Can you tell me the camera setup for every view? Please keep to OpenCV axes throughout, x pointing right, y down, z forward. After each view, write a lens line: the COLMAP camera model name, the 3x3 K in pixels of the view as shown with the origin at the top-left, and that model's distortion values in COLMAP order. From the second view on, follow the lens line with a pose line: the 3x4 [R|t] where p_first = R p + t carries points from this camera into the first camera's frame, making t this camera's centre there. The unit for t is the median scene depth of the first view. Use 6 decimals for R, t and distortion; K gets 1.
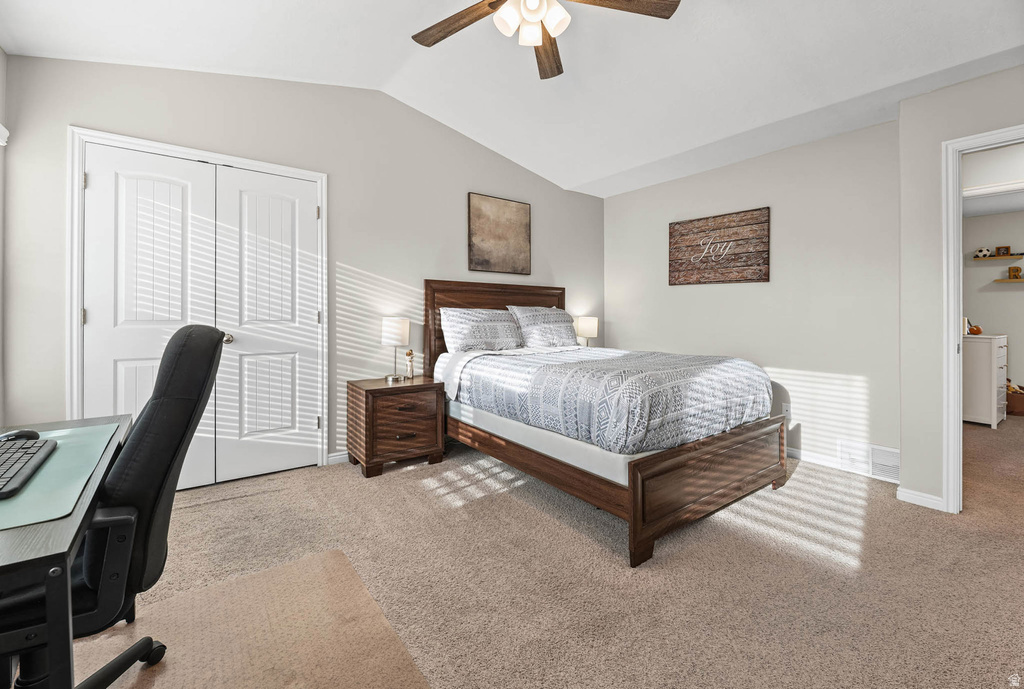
lens RADIAL K [[424.8, 0, 503.1], [0, 424.8, 317.0], [0, 0, 1]] dist [-0.000417, -0.000869]
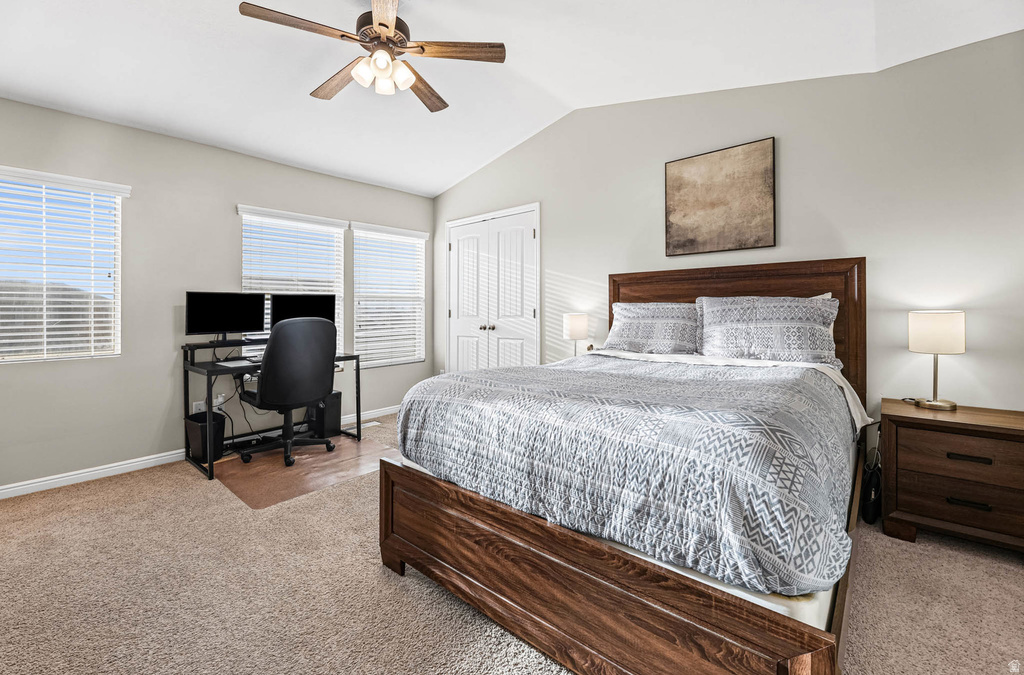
lens RADIAL K [[424.8, 0, 521.7], [0, 424.8, 309.4], [0, 0, 1]] dist [-0.000417, -0.000869]
pose [[0.228746, -0.009110, -0.973444, 0.666432], [0.008284, 0.999938, -0.007411, -0.002240], [0.973451, -0.006368, 0.228807, 0.530098]]
